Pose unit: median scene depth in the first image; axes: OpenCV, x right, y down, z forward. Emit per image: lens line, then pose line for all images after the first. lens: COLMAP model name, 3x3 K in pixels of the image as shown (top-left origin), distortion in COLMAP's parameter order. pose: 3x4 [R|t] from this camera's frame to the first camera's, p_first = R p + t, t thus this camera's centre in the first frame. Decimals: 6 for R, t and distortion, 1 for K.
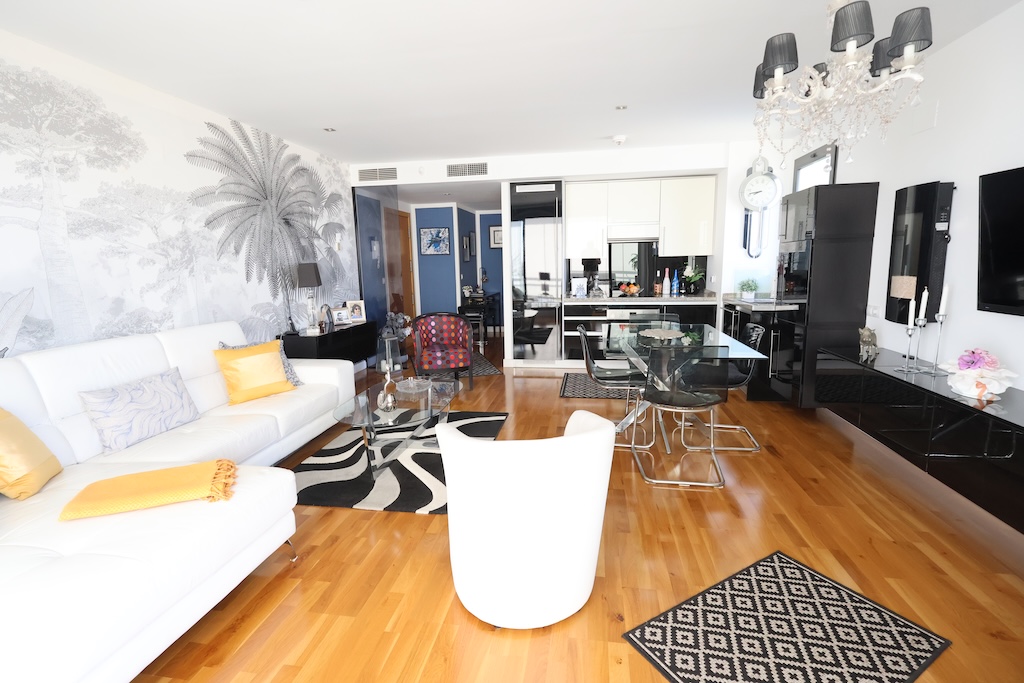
lens RADIAL K [[474.6, 0, 512.0], [0, 474.6, 341.0], [0, 0, 1]] dist [0.001021, 0.000827]
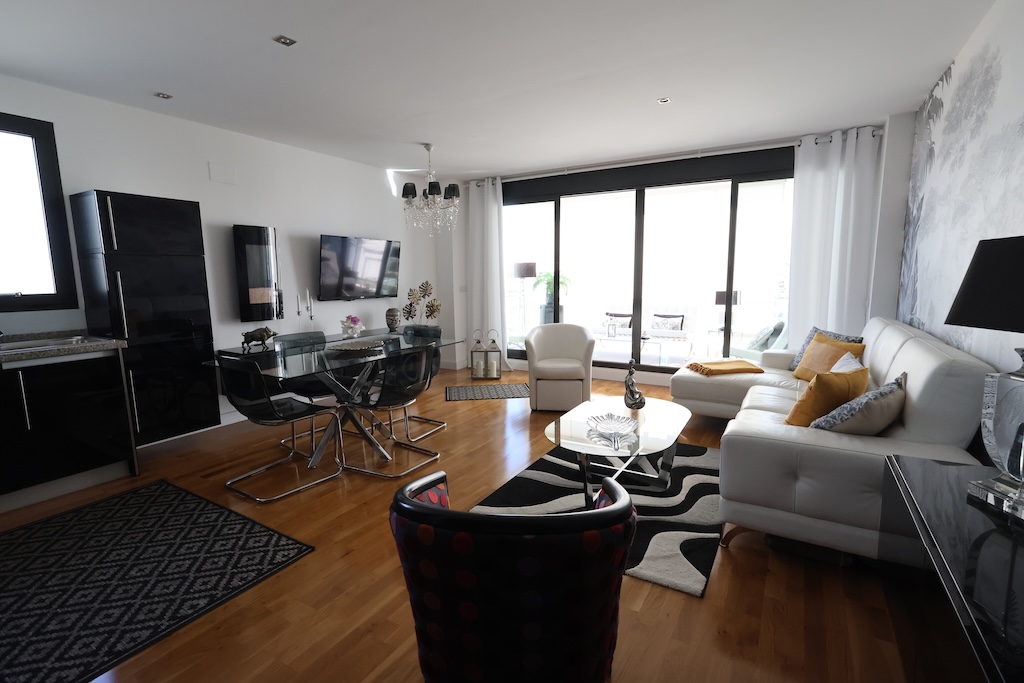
lens RADIAL K [[474.6, 0, 514.0], [0, 474.6, 342.4], [0, 0, 1]] dist [0.001021, 0.000827]
pose [[-0.930694, -0.021468, 0.365168, -0.251740], [0.089551, 0.954528, 0.284354, -0.195923], [-0.354668, 0.297348, -0.886451, 1.256430]]
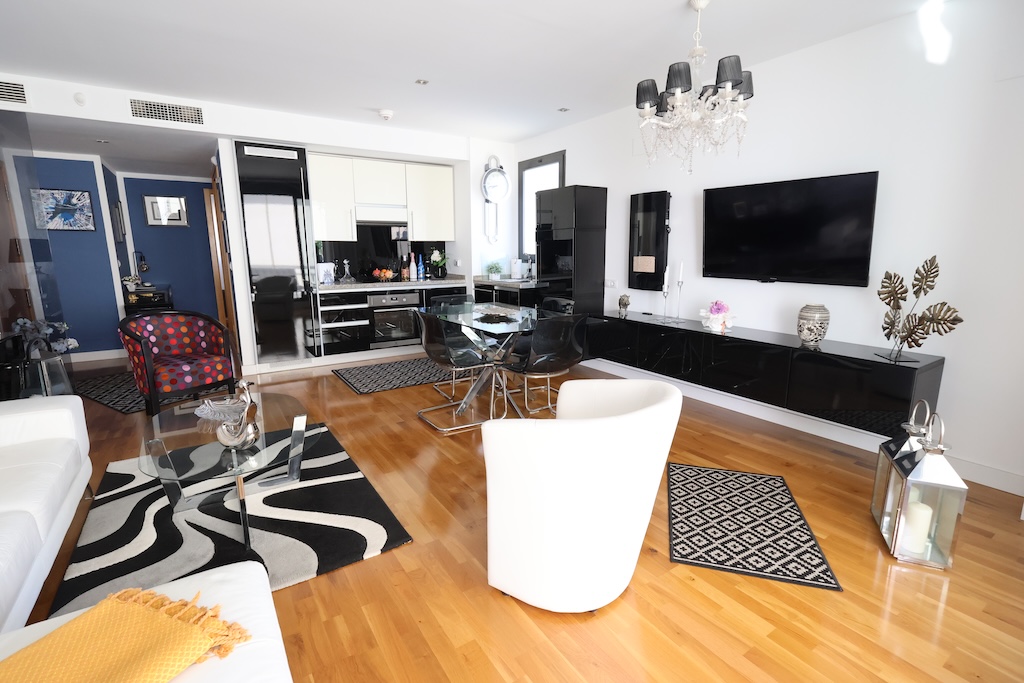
lens RADIAL K [[474.6, 0, 512.1], [0, 474.6, 339.0], [0, 0, 1]] dist [0.001021, 0.000827]
pose [[0.733091, -0.109854, 0.671200, -0.267821], [0.099862, 0.993560, 0.053544, -0.004731], [-0.672759, 0.027775, 0.739340, 0.139005]]
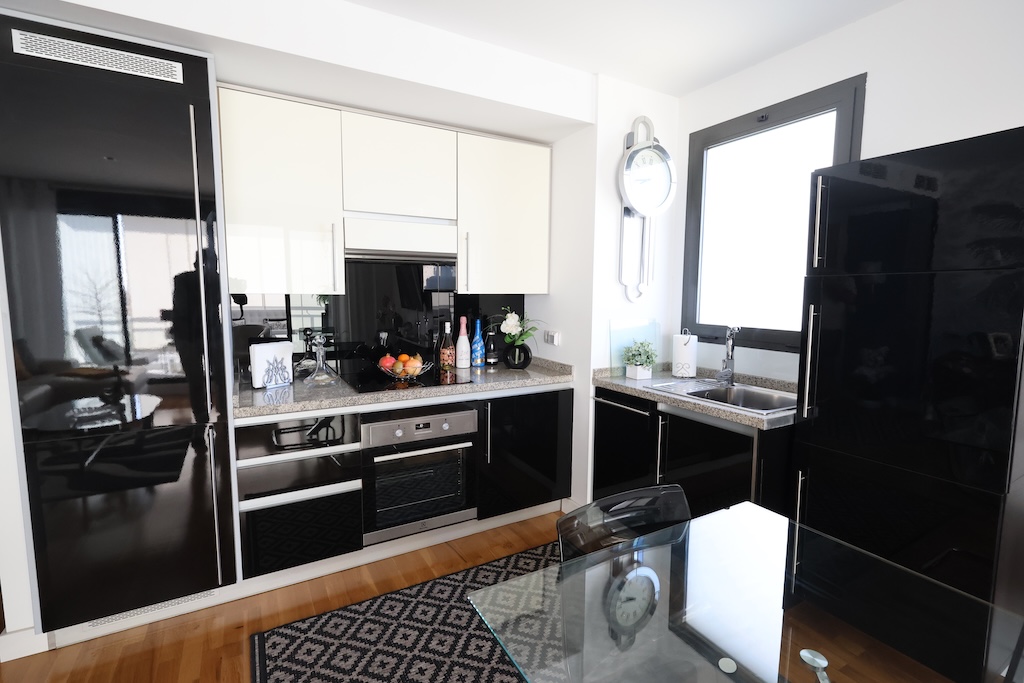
lens RADIAL K [[474.6, 0, 514.4], [0, 474.6, 339.8], [0, 0, 1]] dist [0.001021, 0.000827]
pose [[0.771130, -0.038973, 0.635484, 0.059630], [0.081388, 0.995970, -0.037680, -0.130294], [-0.631454, 0.080776, 0.771194, 0.714274]]
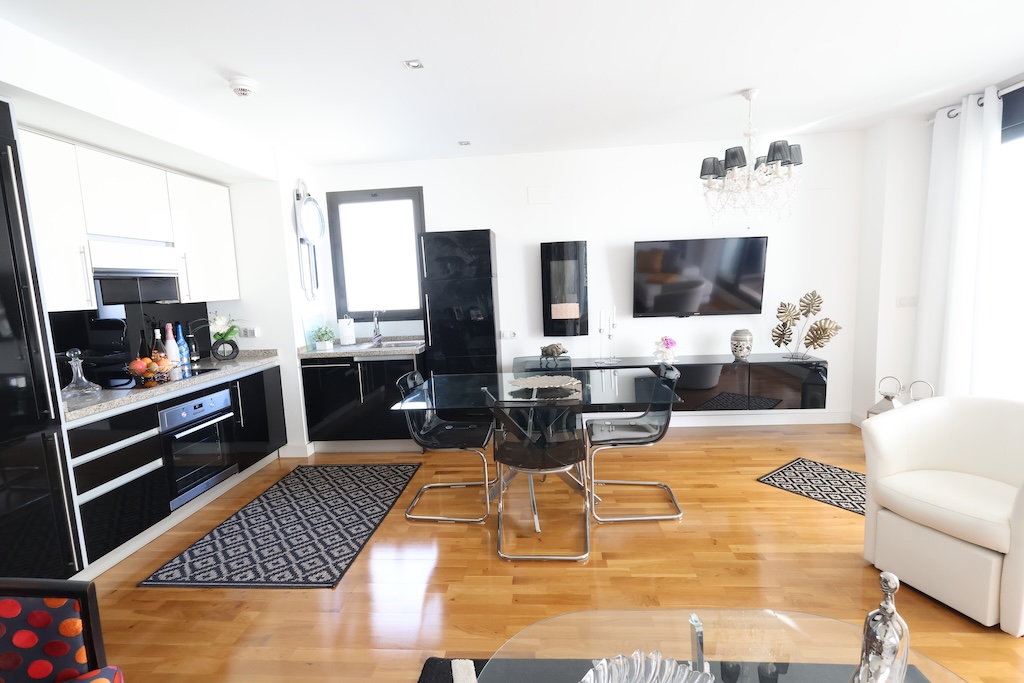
lens RADIAL K [[474.6, 0, 511.0], [0, 474.6, 340.3], [0, 0, 1]] dist [0.001021, 0.000827]
pose [[-0.088939, -0.094254, 0.991567, -0.356200], [0.209427, 0.971489, 0.111130, -0.135925], [-0.973771, 0.217545, -0.066664, 0.781182]]
